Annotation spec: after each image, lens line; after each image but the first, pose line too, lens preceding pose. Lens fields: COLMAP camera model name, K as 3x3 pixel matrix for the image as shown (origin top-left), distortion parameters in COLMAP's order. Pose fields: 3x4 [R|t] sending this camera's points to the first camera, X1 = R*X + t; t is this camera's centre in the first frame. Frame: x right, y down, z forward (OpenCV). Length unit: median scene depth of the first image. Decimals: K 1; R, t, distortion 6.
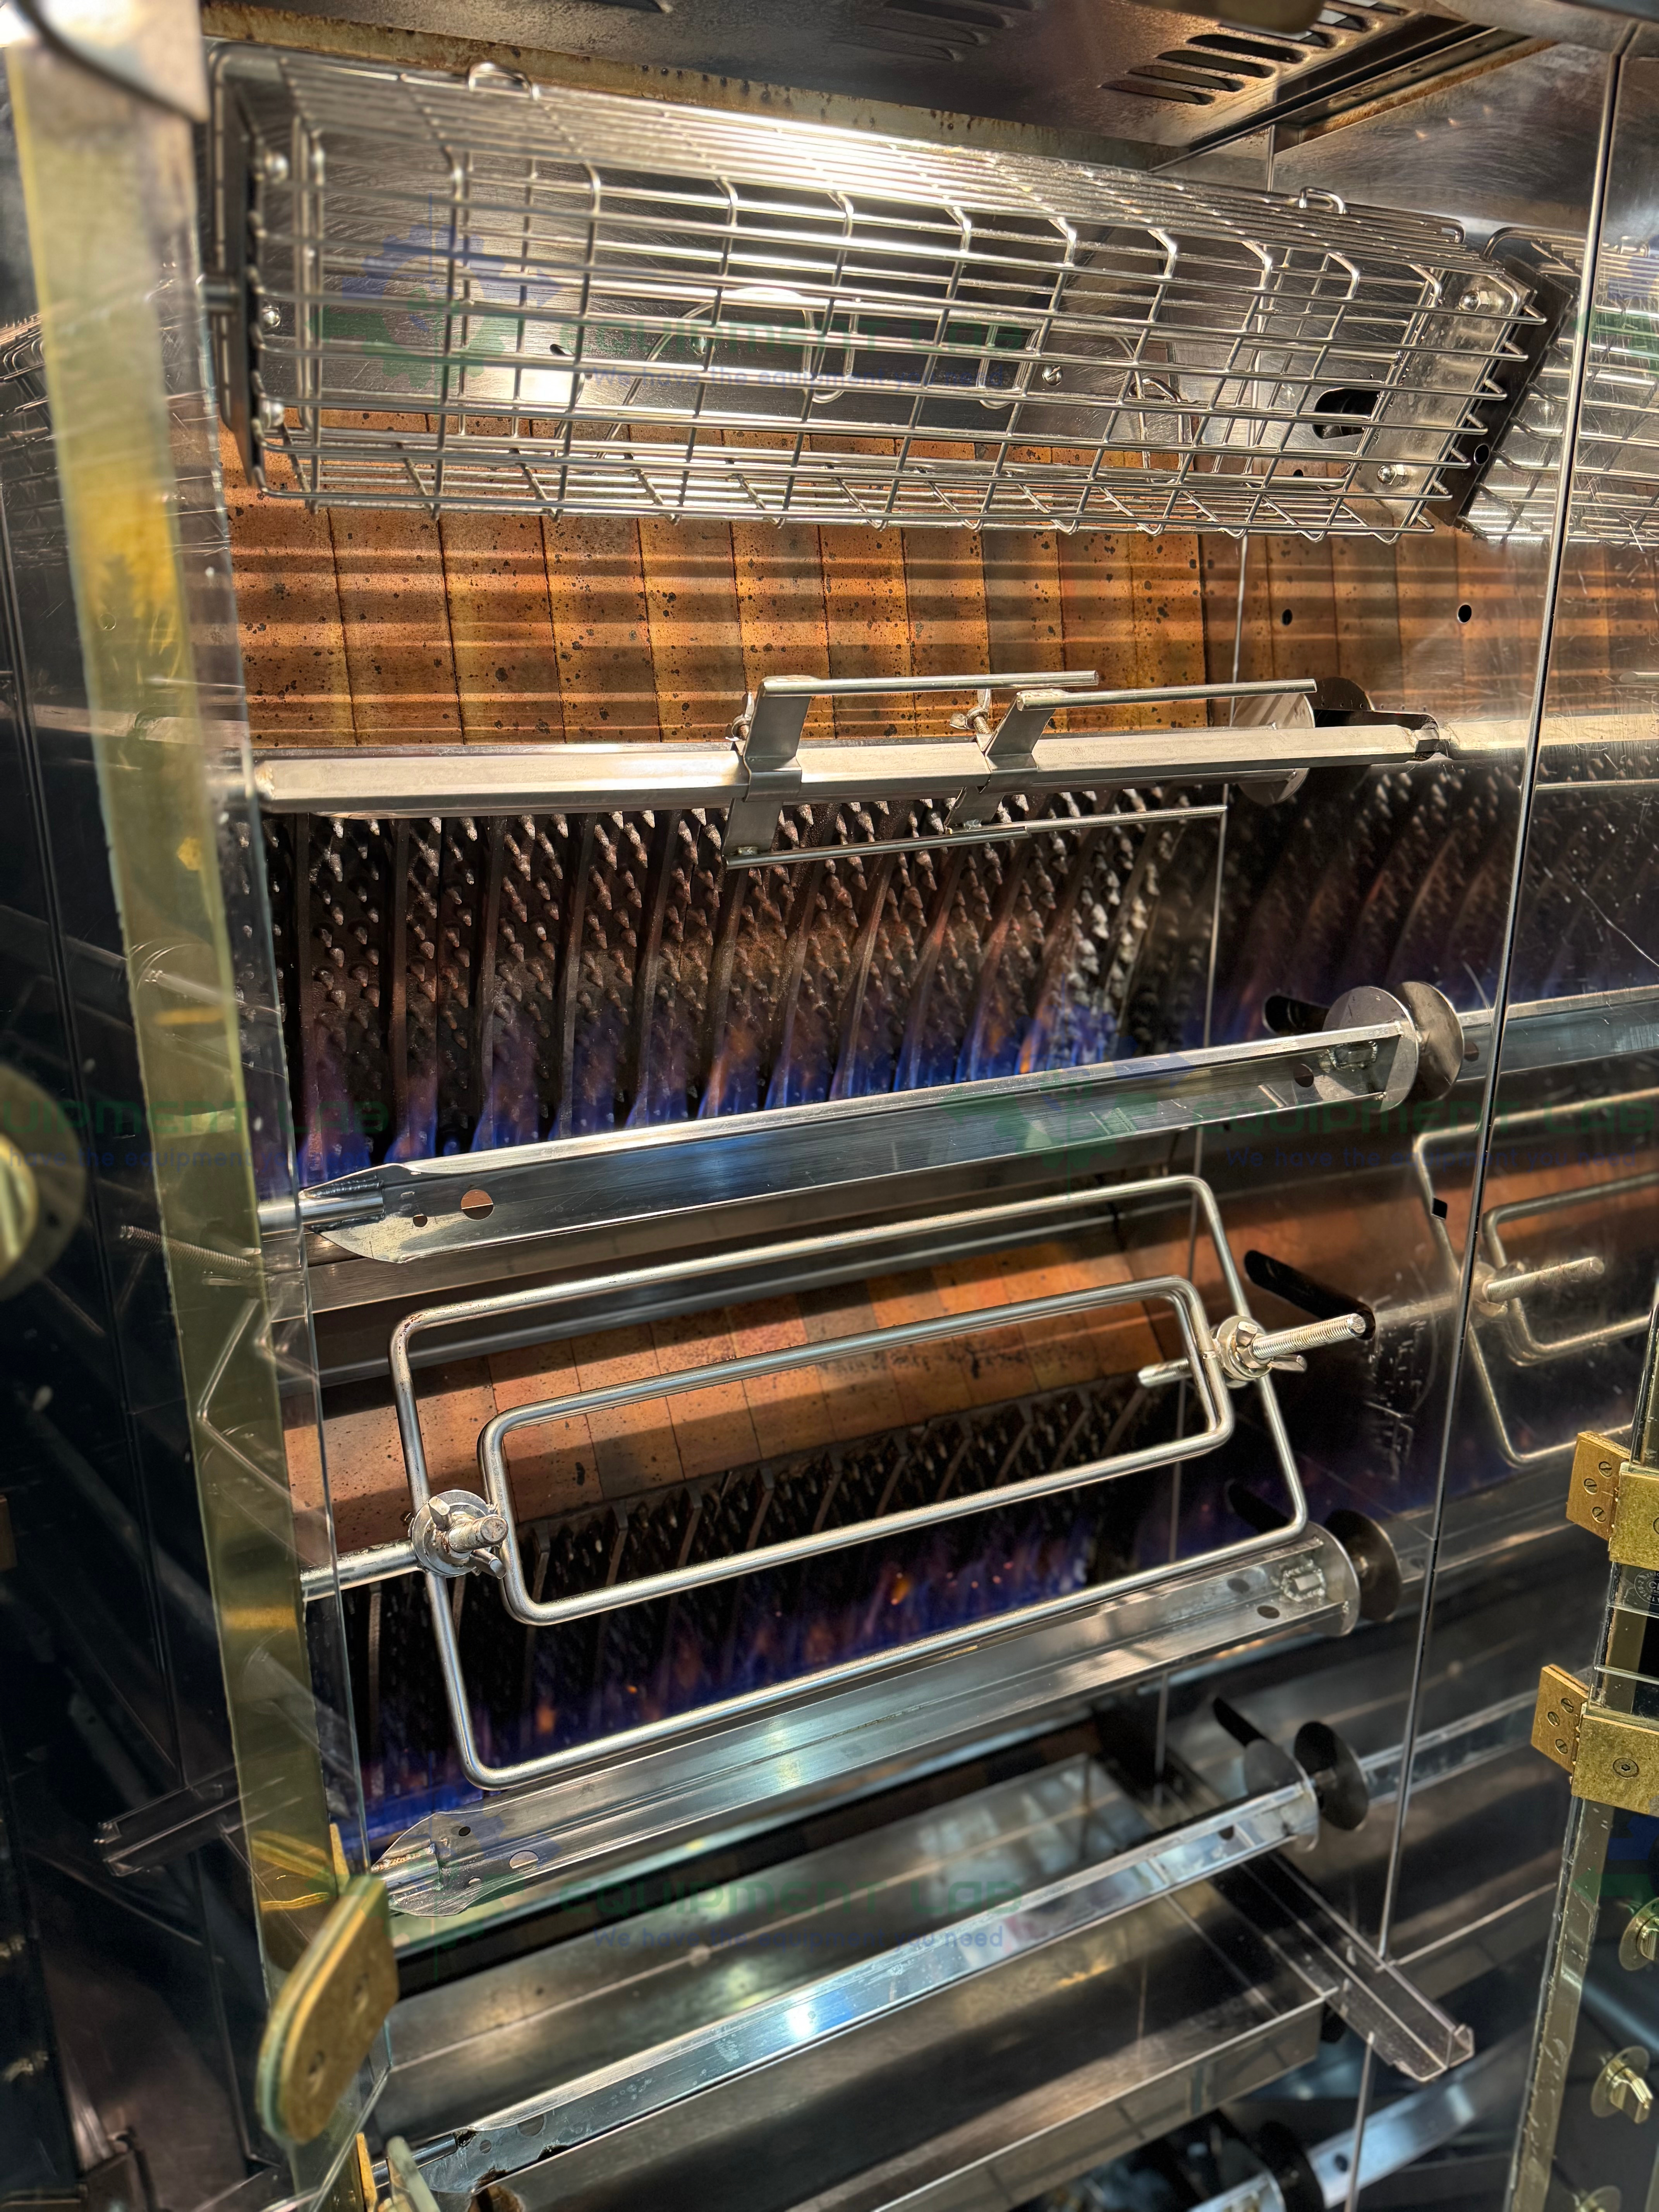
lens RADIAL K [[1577.5, 0, 843.1], [0, 1577.5, 1110.1], [0, 0, 1]] dist [0.027341, -0.024421]
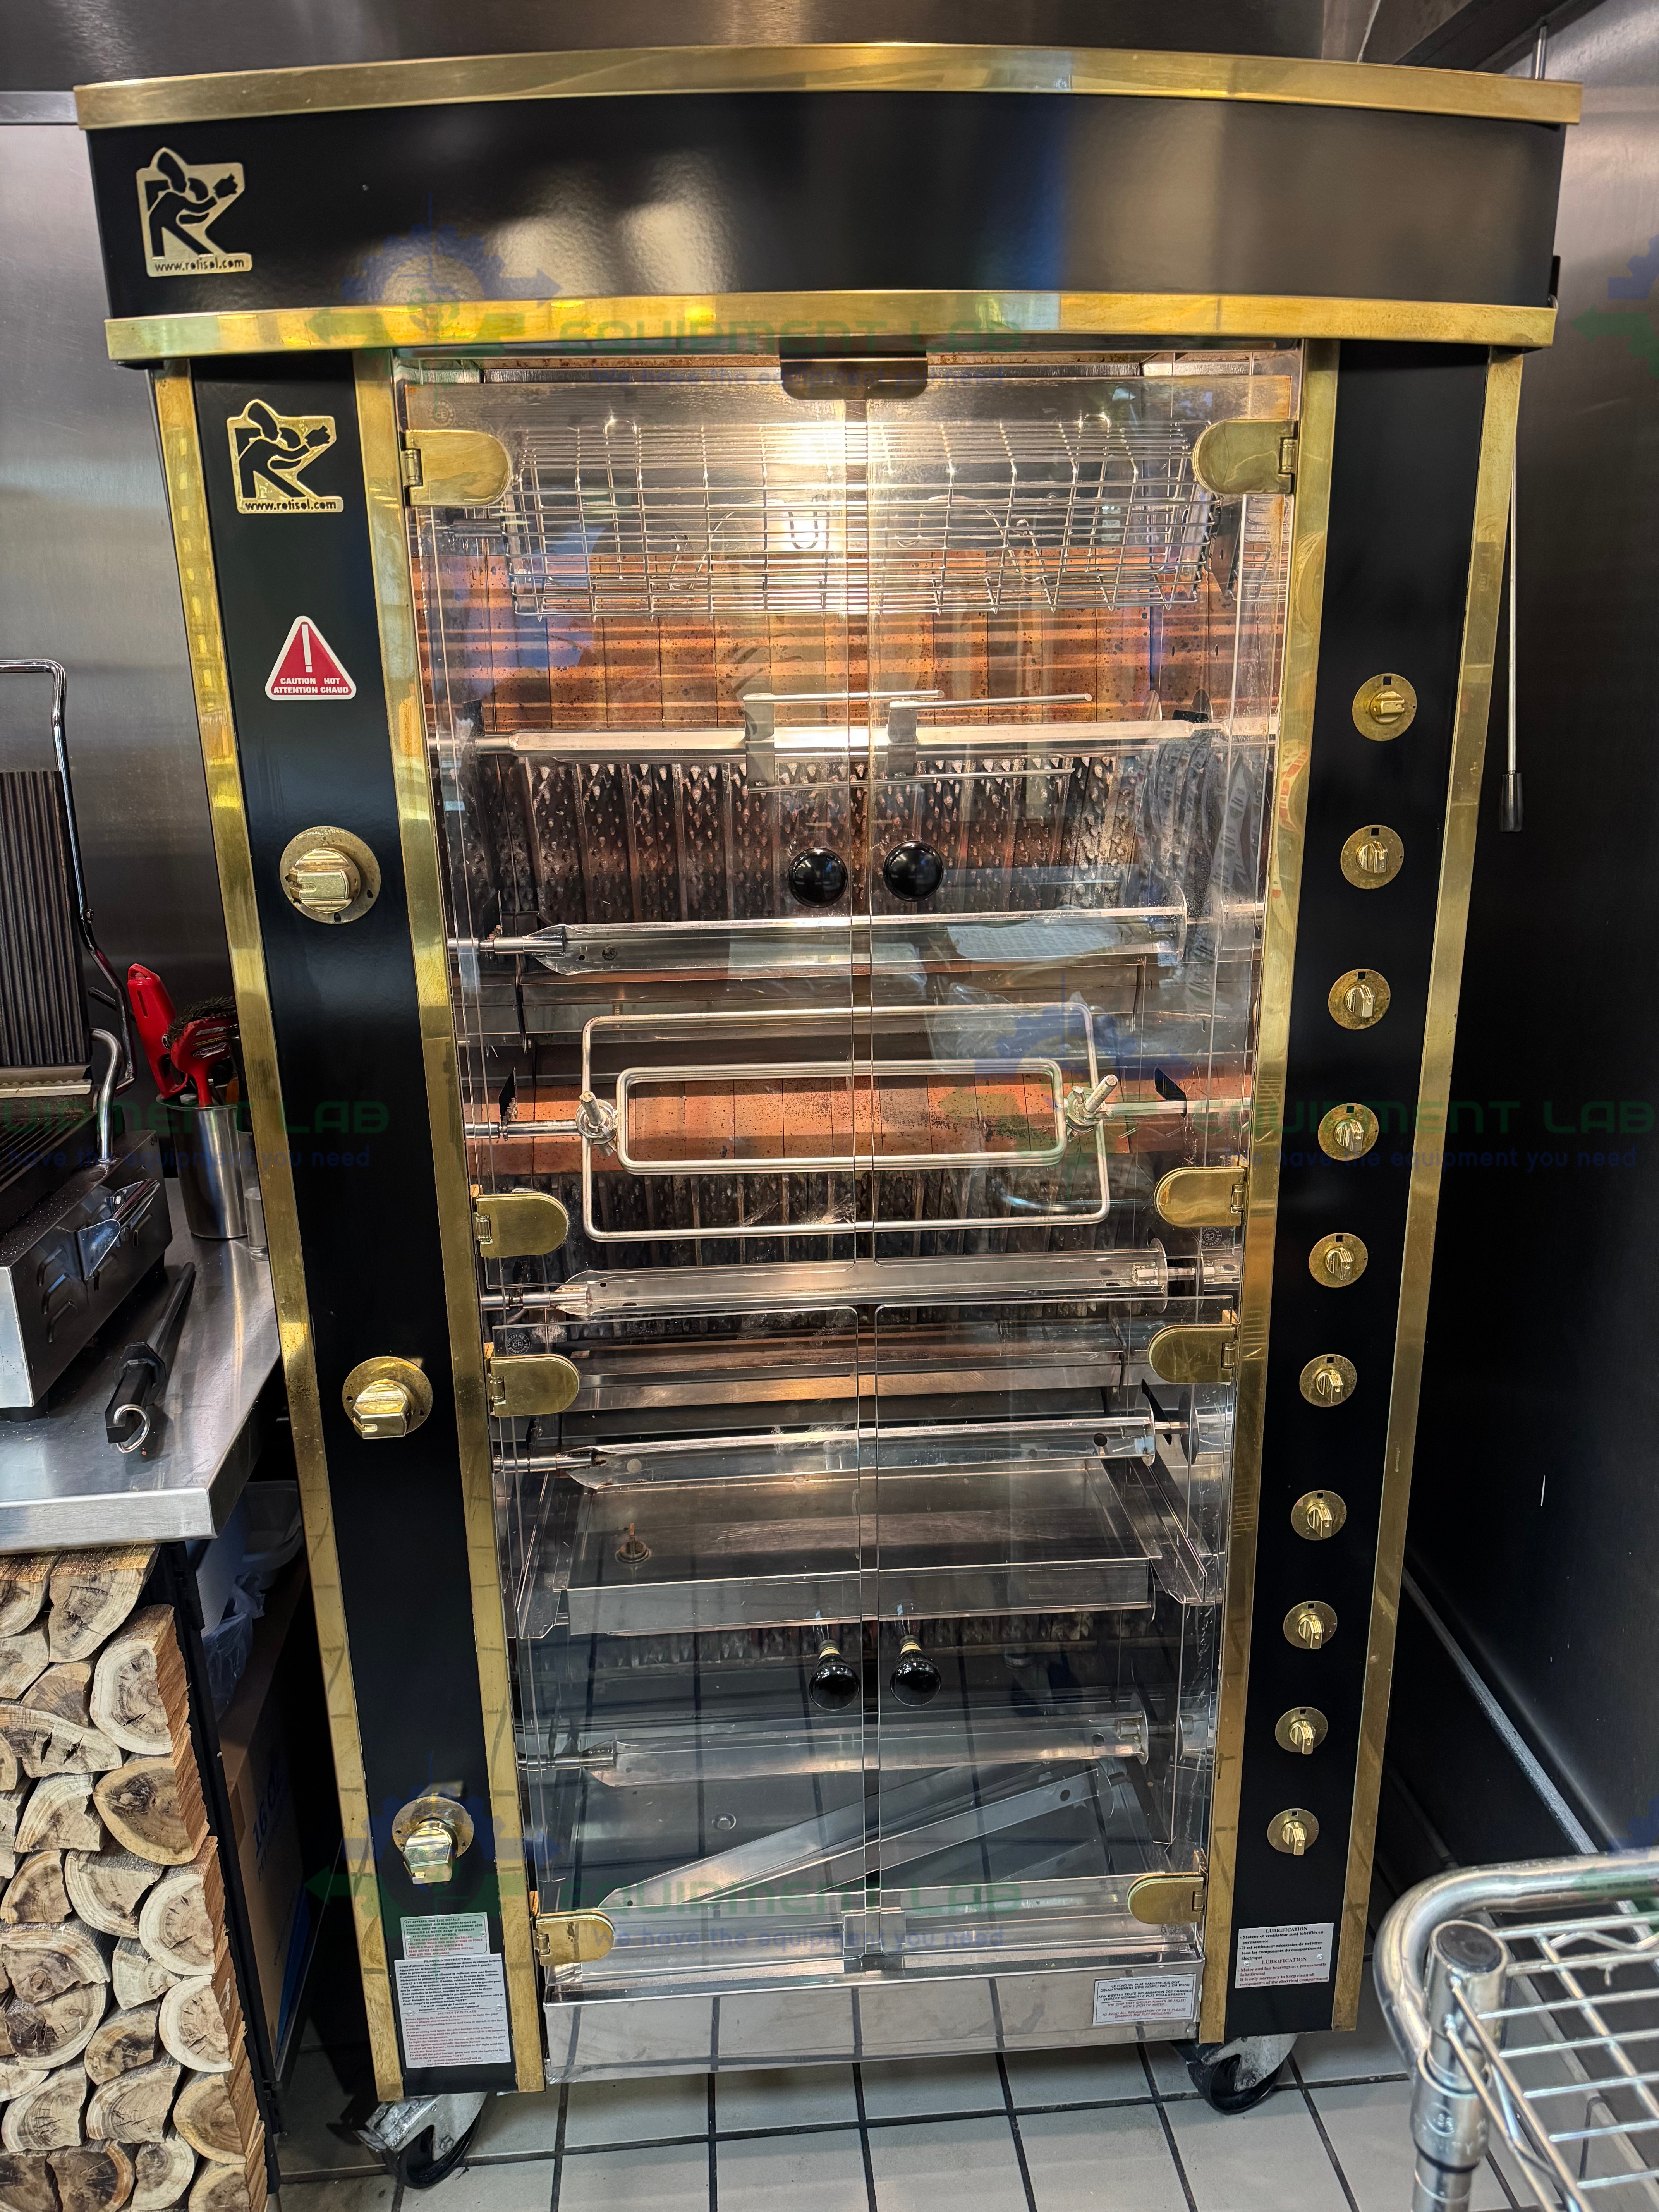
lens RADIAL K [[1577.5, 0, 824.1], [0, 1577.5, 1115.8], [0, 0, 1]] dist [0.027341, -0.024421]
pose [[0.926592, 0.094304, -0.364053, 0.642329], [-0.092954, 0.995443, 0.021270, 0.163875], [0.364400, 0.014131, 0.931135, -0.655552]]
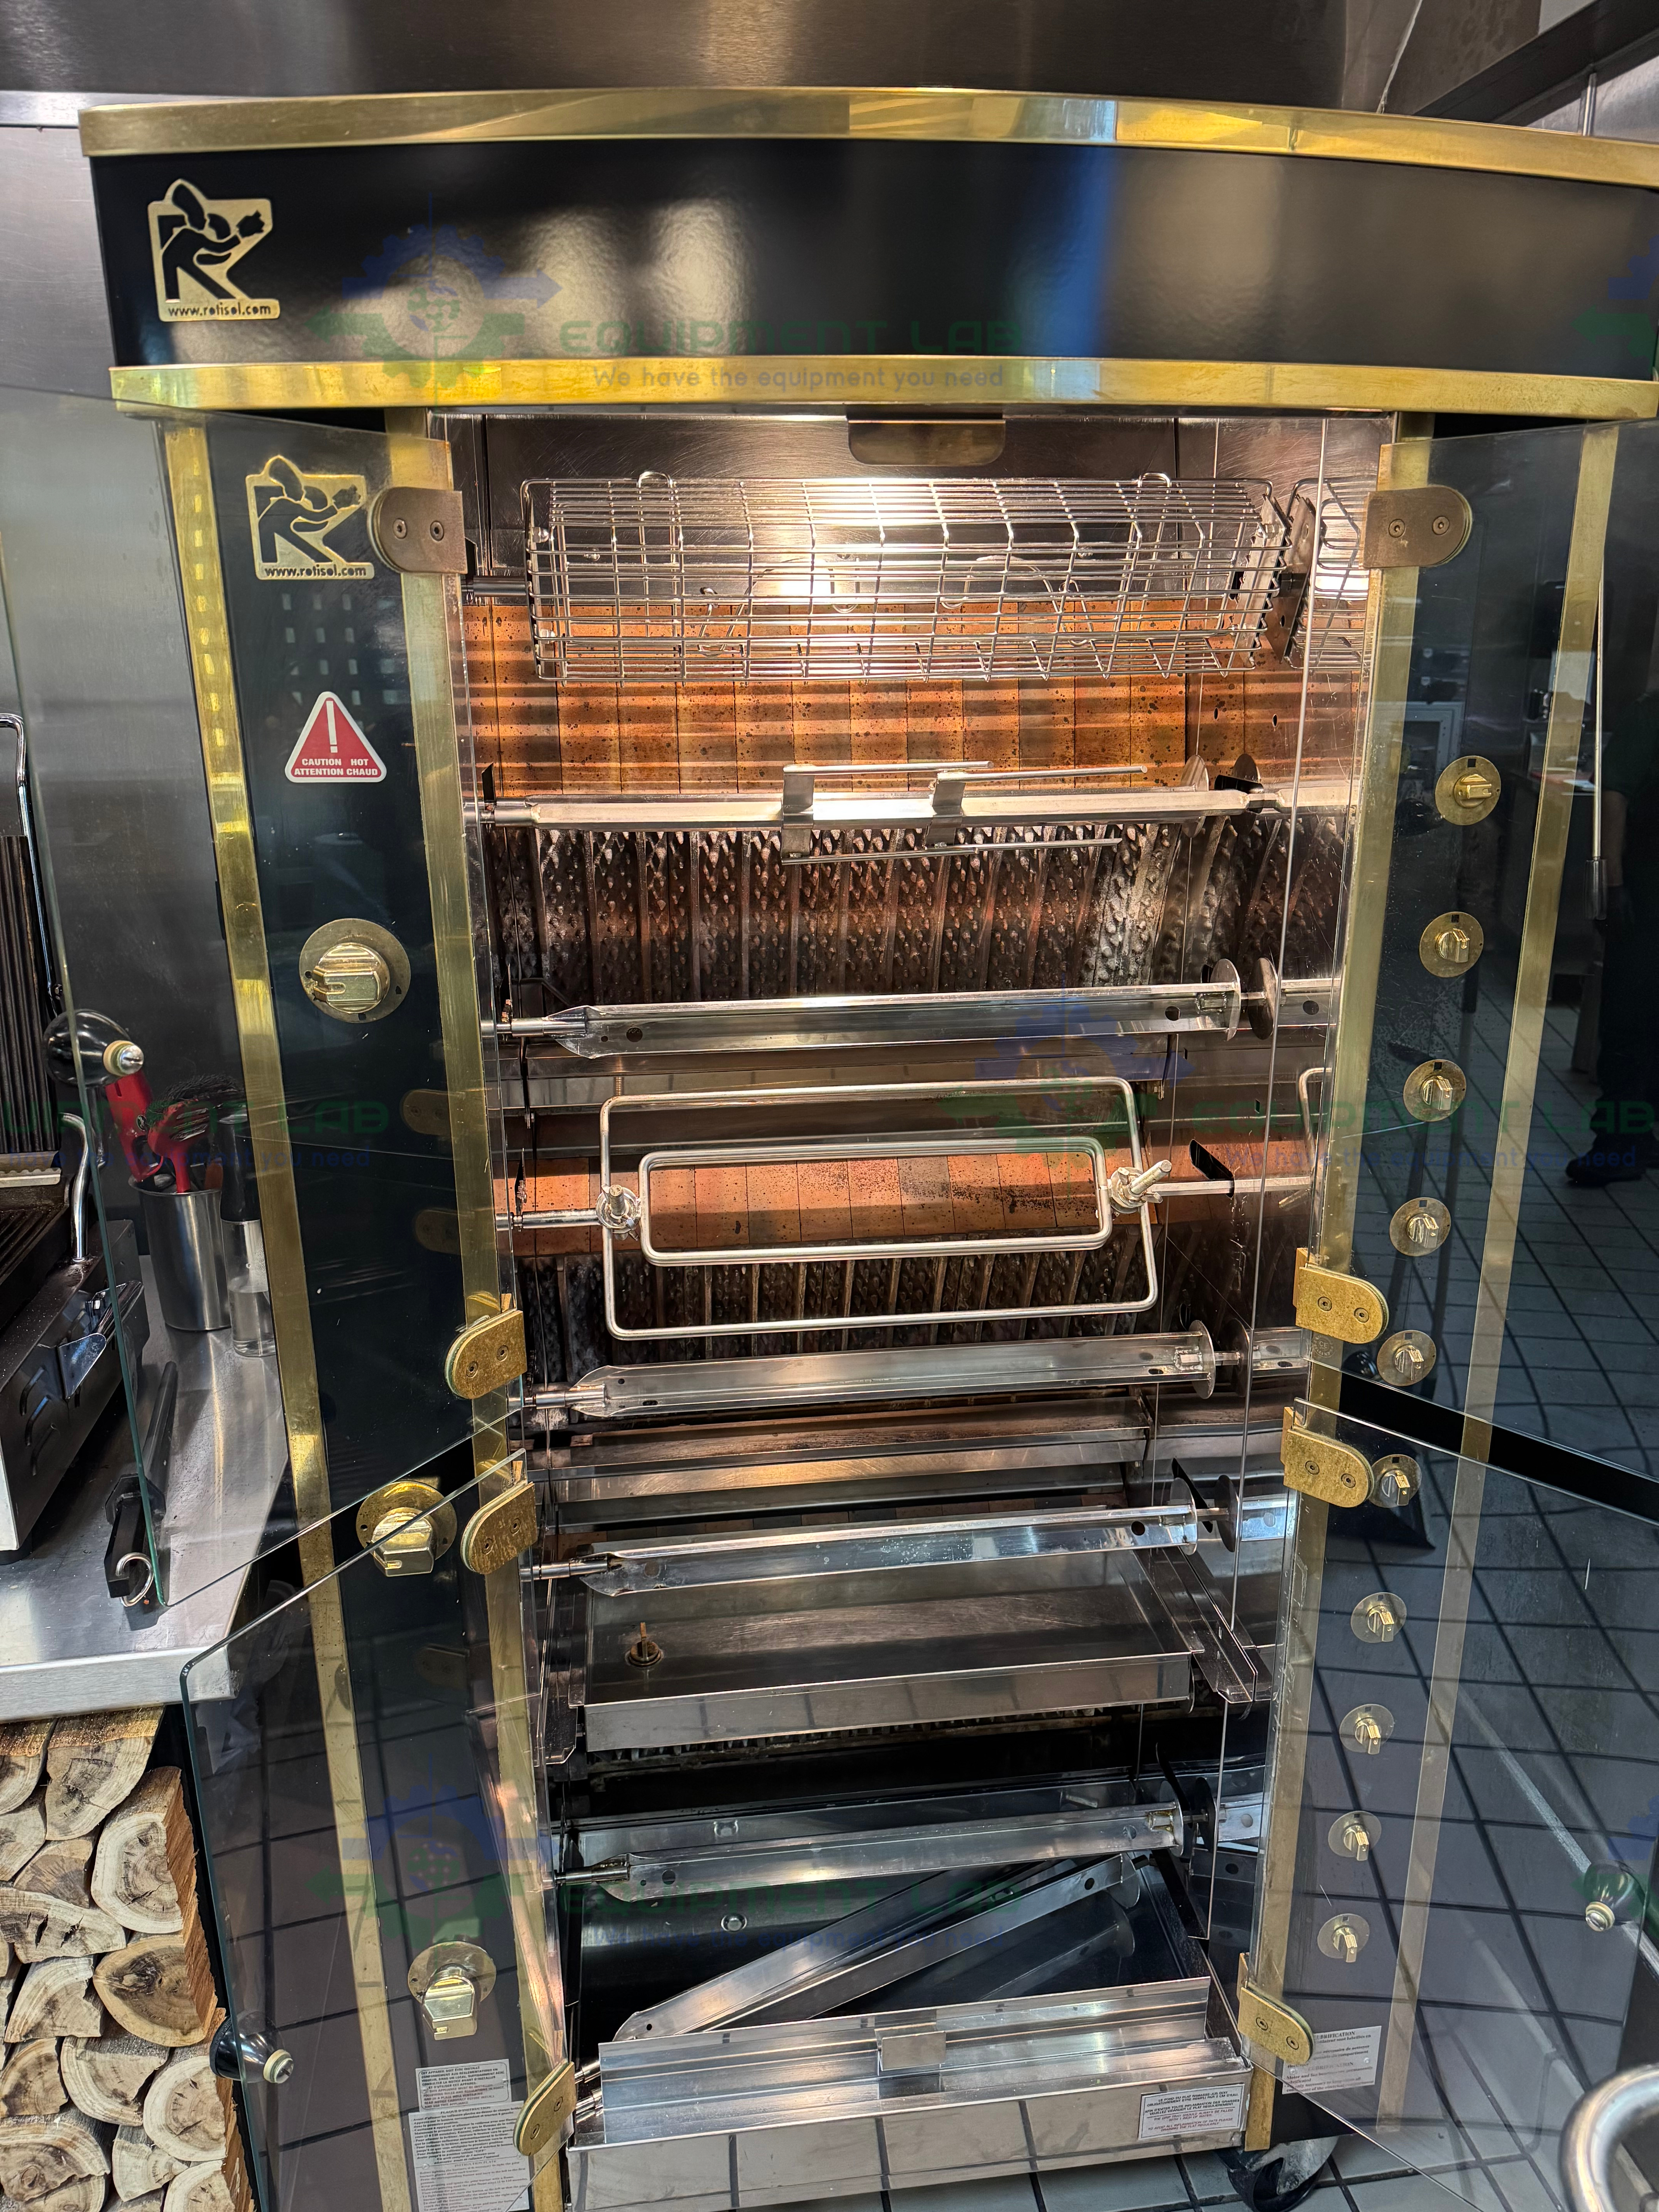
lens RADIAL K [[1577.5, 0, 829.0], [0, 1577.5, 1114.5], [0, 0, 1]] dist [0.027341, -0.024421]
pose [[0.947206, 0.088688, -0.308116, 0.480191], [-0.086897, 0.996025, 0.019560, 0.080869], [0.308626, 0.008247, 0.951148, -0.614505]]
